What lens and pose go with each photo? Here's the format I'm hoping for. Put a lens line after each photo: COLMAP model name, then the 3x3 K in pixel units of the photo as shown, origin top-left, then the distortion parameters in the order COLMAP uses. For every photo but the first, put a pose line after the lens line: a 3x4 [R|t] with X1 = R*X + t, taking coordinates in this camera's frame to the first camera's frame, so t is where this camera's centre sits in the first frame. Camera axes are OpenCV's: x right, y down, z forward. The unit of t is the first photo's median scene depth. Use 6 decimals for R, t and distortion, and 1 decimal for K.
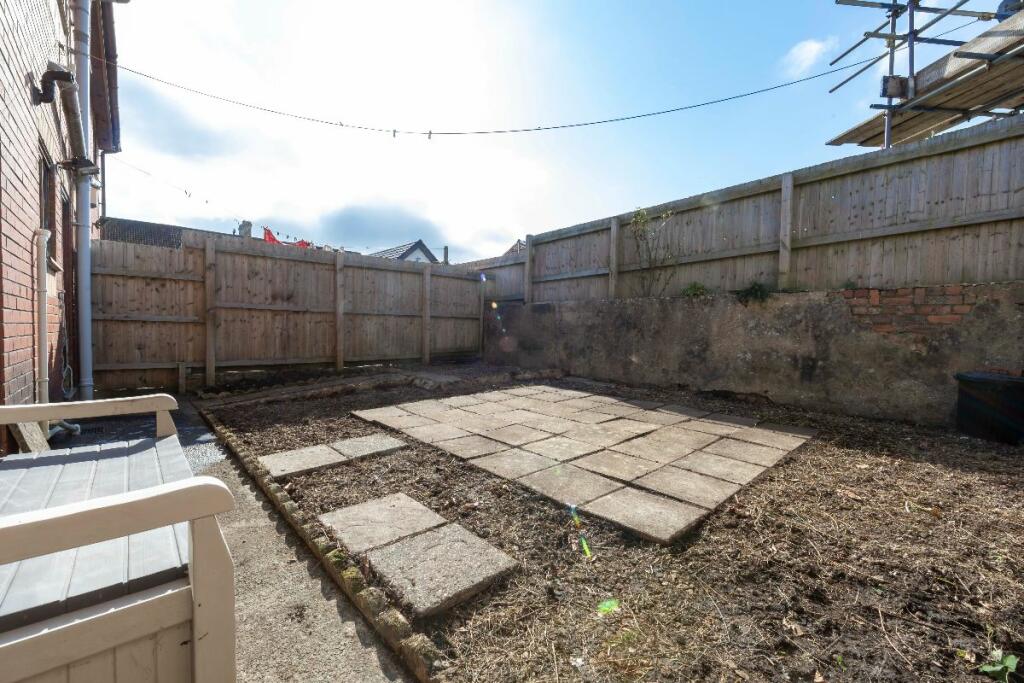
lens RADIAL K [[411.4, 0, 510.9], [0, 411.4, 339.9], [0, 0, 1]] dist [-0.003534, 0.000713]
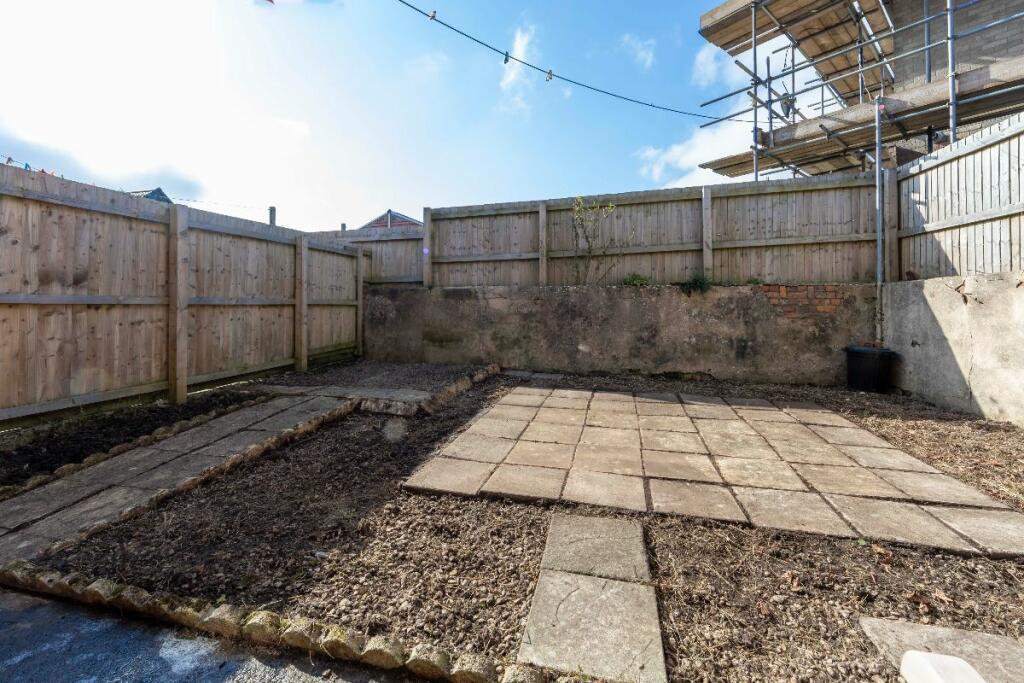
lens RADIAL K [[411.4, 0, 510.9], [0, 411.4, 295.8], [0, 0, 1]] dist [-0.003534, 0.000713]
pose [[0.829729, -0.007264, 0.558119, -0.423120], [0.030857, 0.998983, -0.032872, -0.054225], [-0.557313, 0.044497, 0.829109, 0.286500]]
